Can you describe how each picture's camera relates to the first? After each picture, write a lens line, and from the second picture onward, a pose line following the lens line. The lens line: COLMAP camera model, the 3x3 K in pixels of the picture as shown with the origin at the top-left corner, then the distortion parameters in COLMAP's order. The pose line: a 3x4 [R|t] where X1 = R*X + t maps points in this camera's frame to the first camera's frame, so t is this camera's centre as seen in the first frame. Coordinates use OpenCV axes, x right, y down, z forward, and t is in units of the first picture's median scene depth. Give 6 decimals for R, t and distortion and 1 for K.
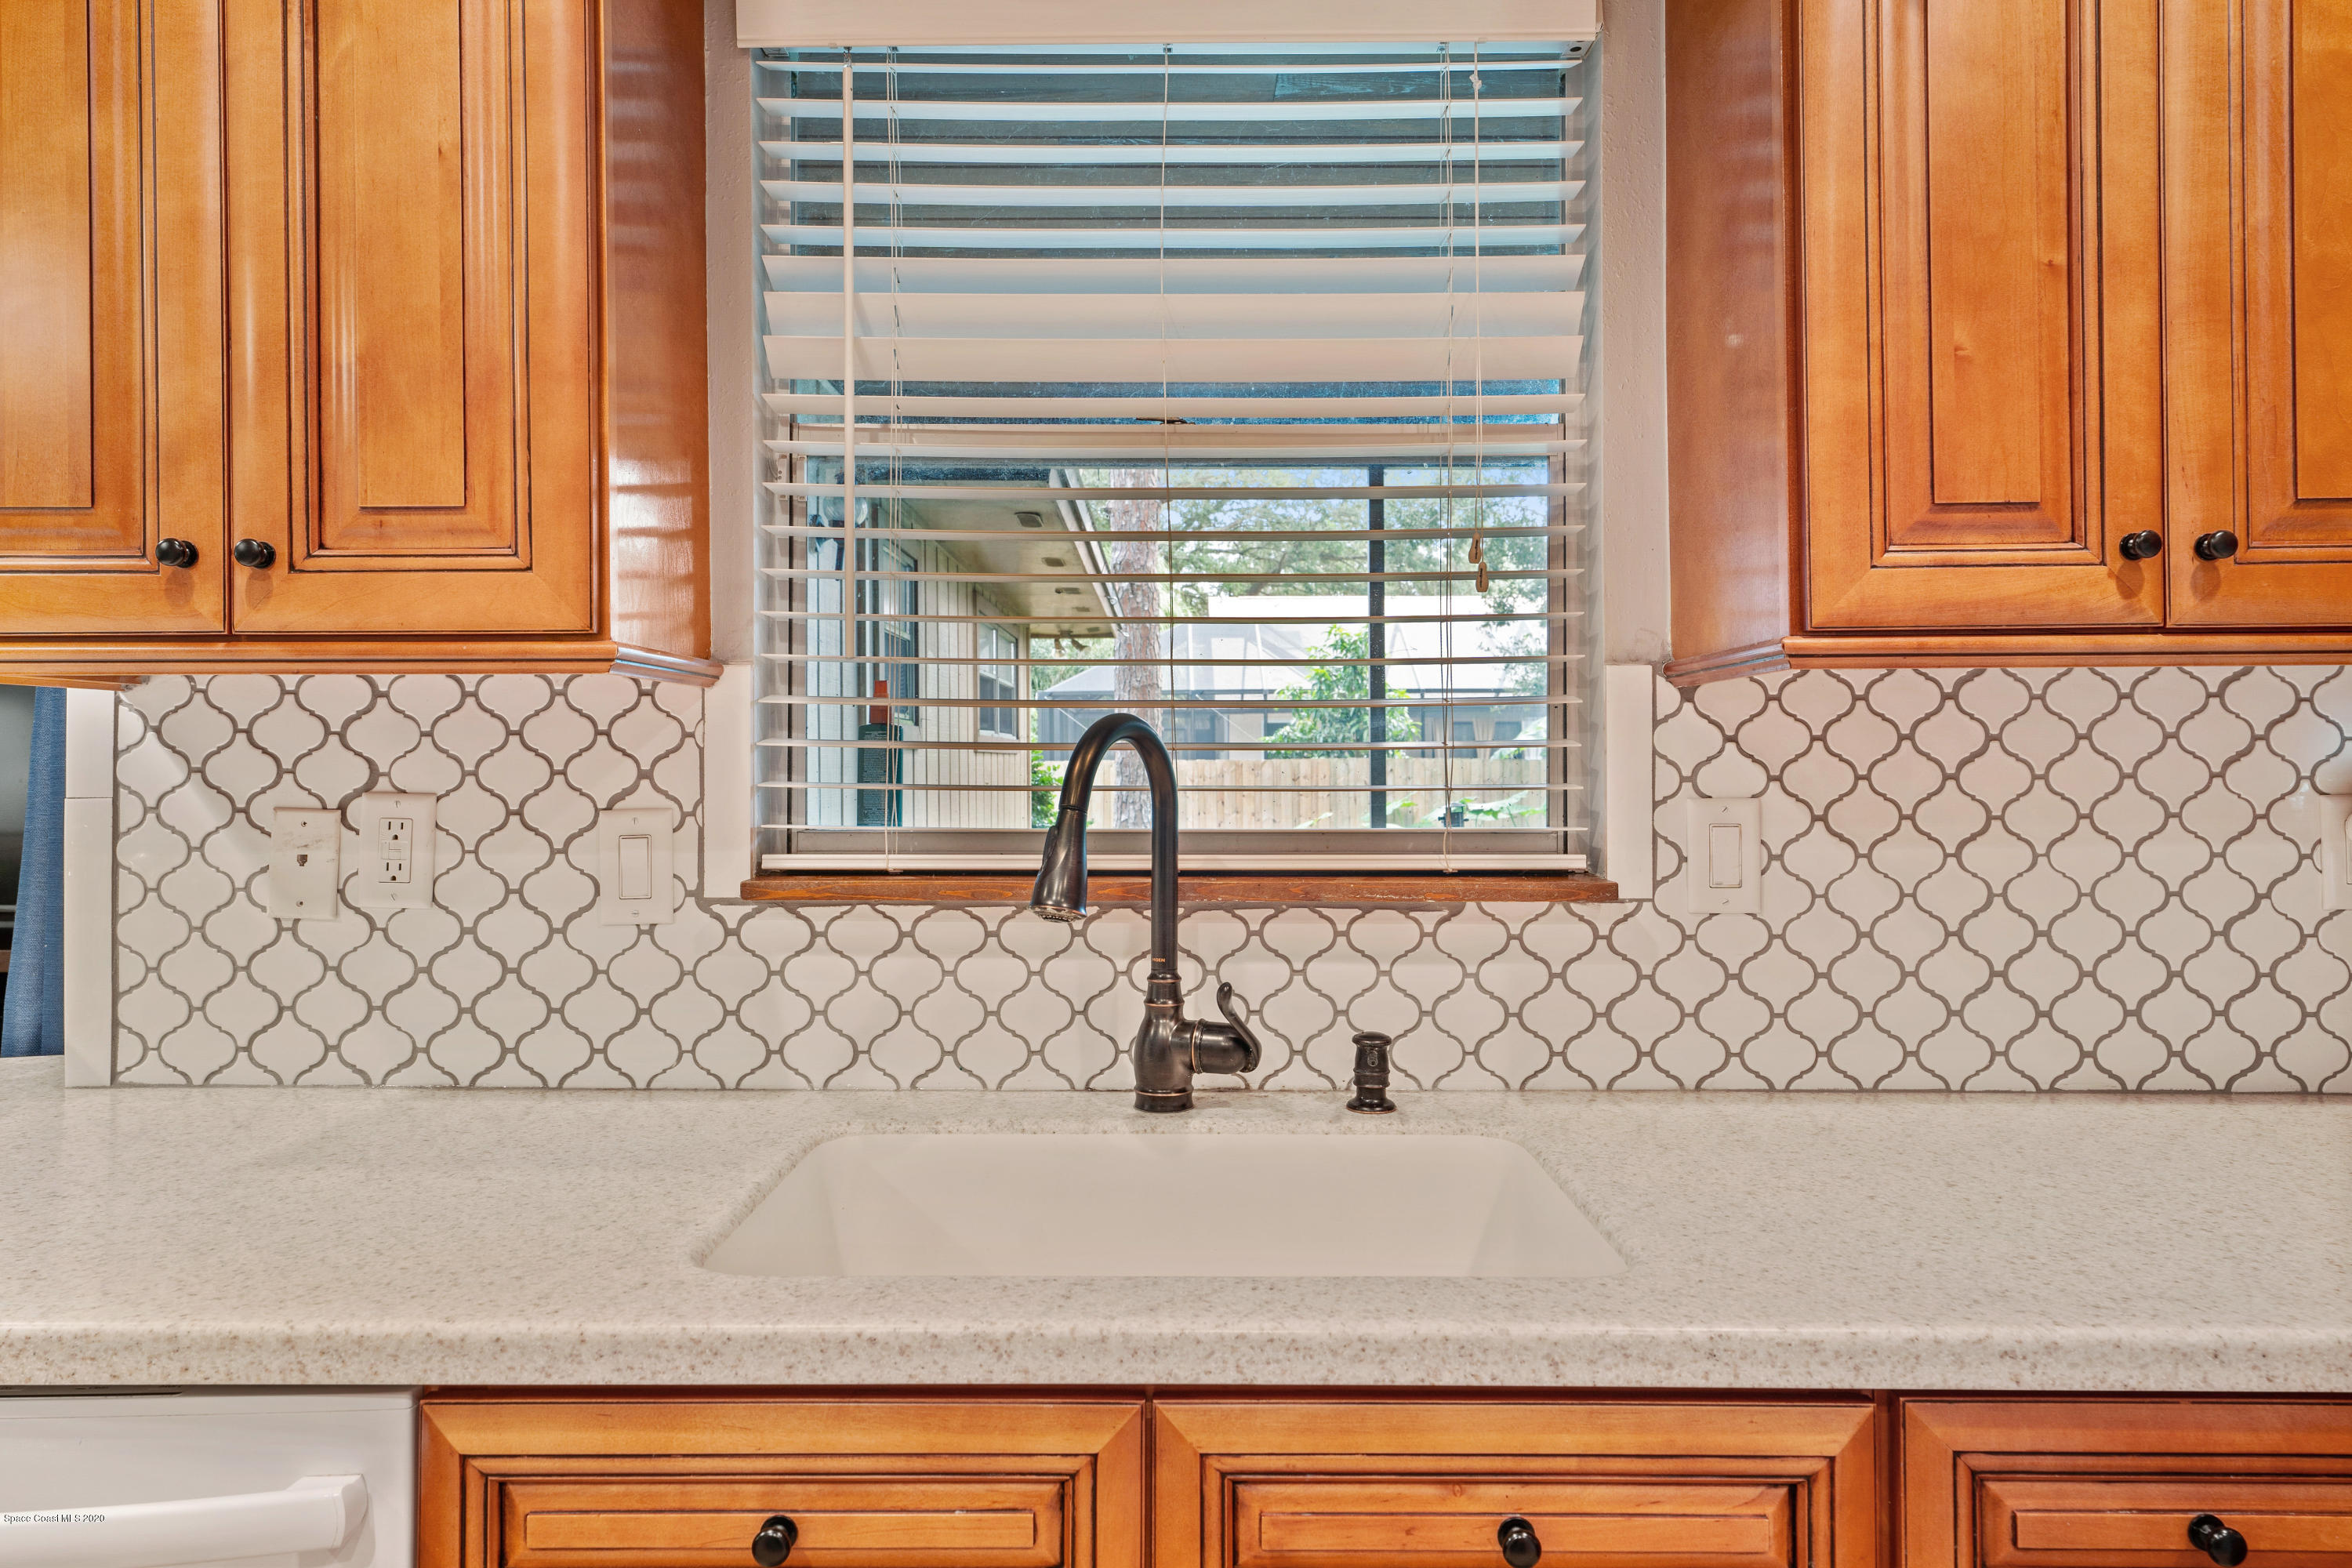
lens RADIAL K [[1479.4, 0, 1155.0], [0, 1479.4, 729.0], [0, 0, 1]] dist [0.014414, -0.001080]
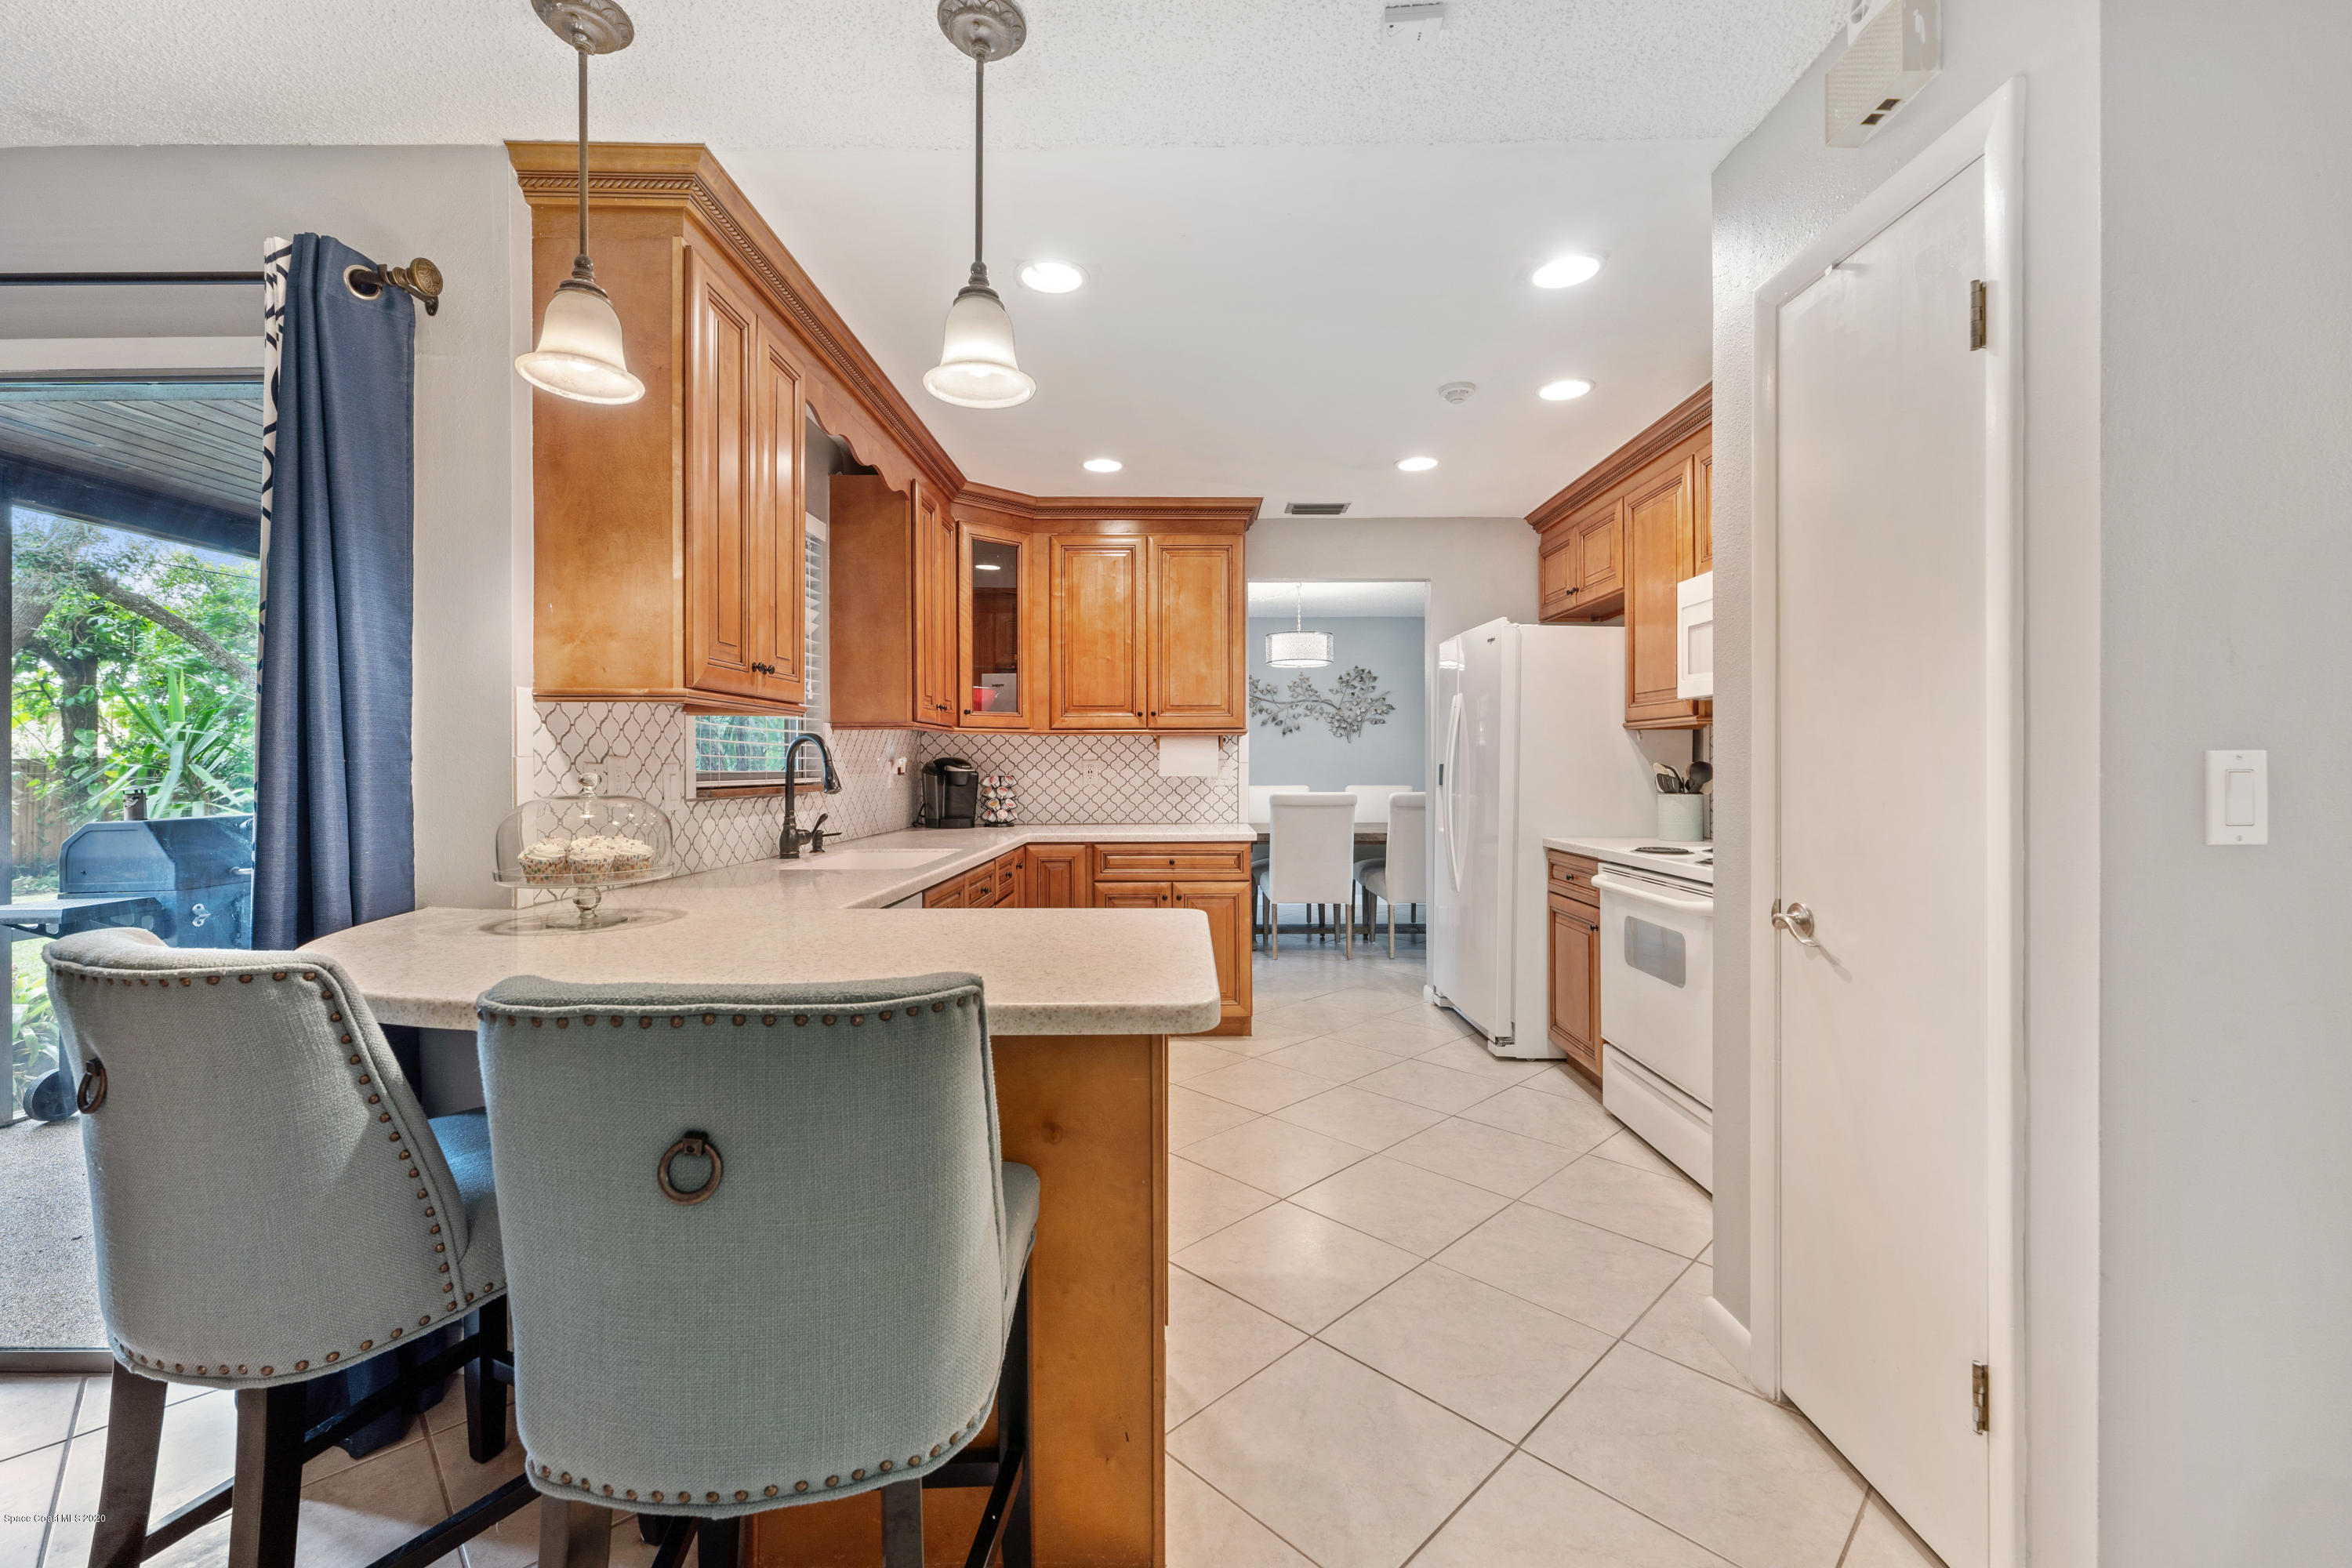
lens RADIAL K [[956.5, 0, 1176.3], [0, 956.5, 763.7], [0, 0, 1]] dist [-0.001481, 0.000973]
pose [[0.015297, 0.002631, 0.999880, -1.919772], [-0.013206, 0.999910, -0.002429, 0.047389], [-0.999796, -0.013167, 0.015330, 0.146349]]
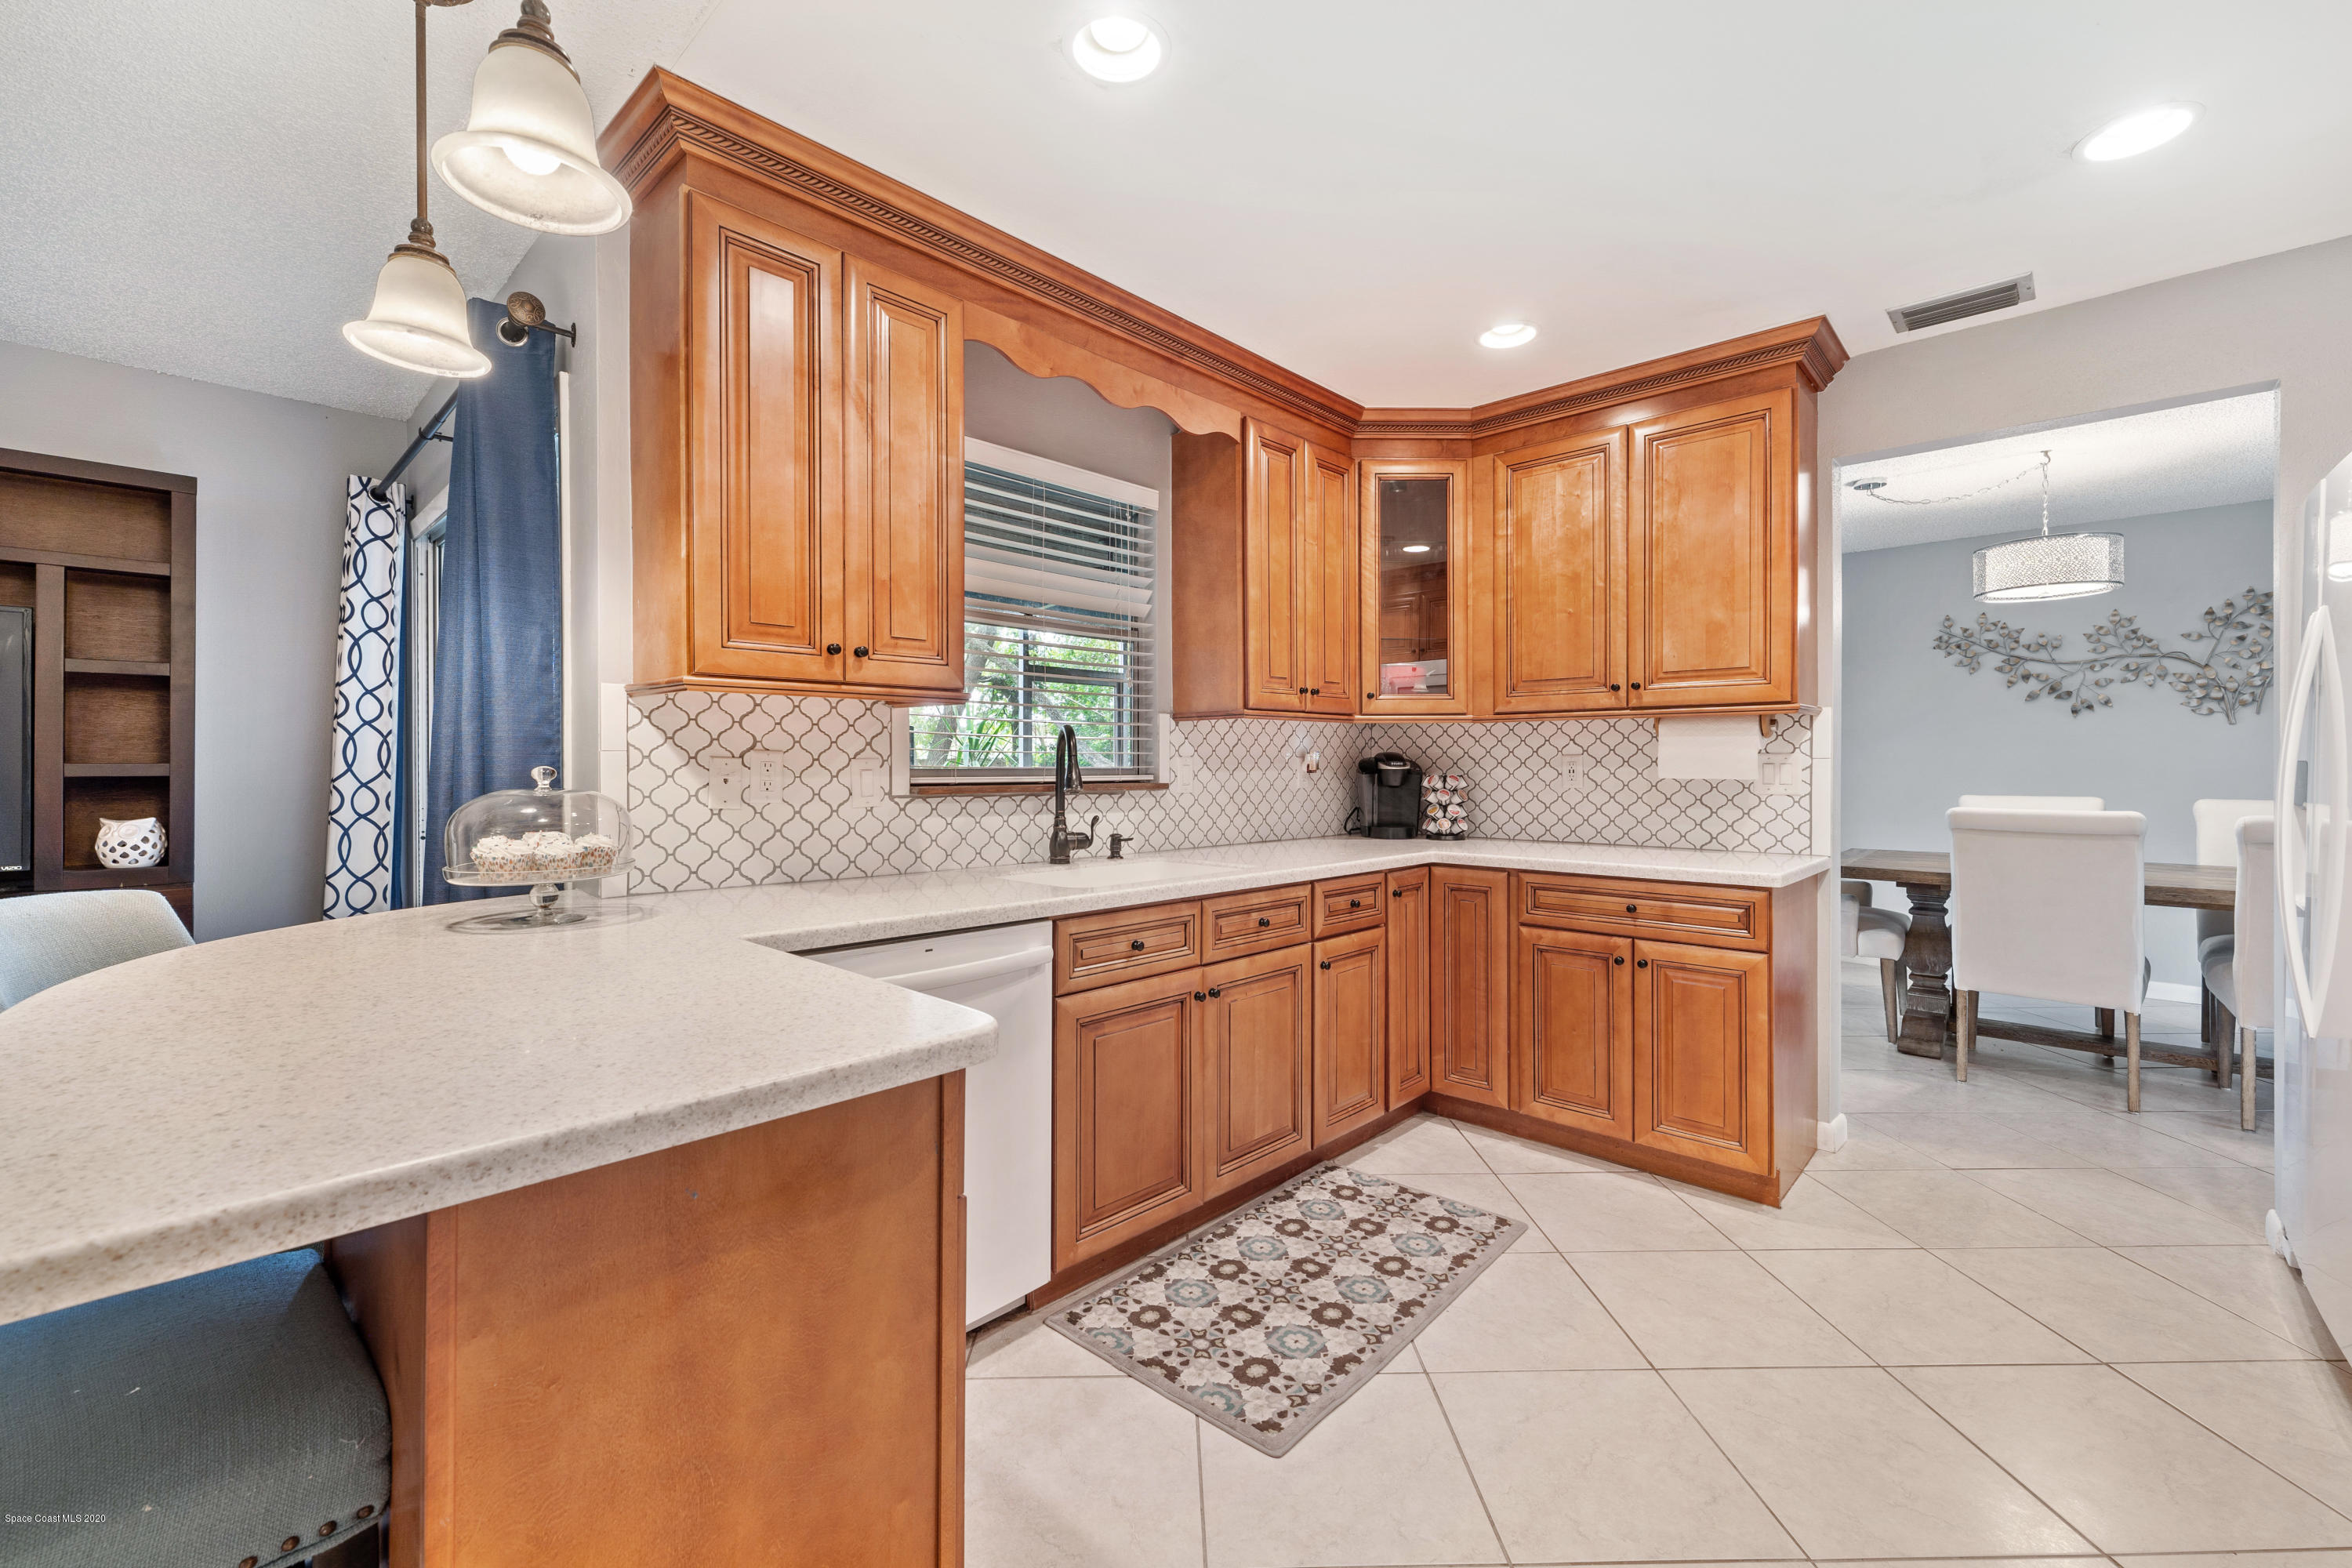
lens RADIAL K [[956.5, 0, 1182.7], [0, 956.5, 767.3], [0, 0, 1]] dist [-0.001481, 0.000973]
pose [[0.691079, -0.000964, 0.722779, -1.104208], [-0.012183, 0.999842, 0.012982, 0.042528], [-0.722677, -0.017777, 0.690957, -0.413657]]
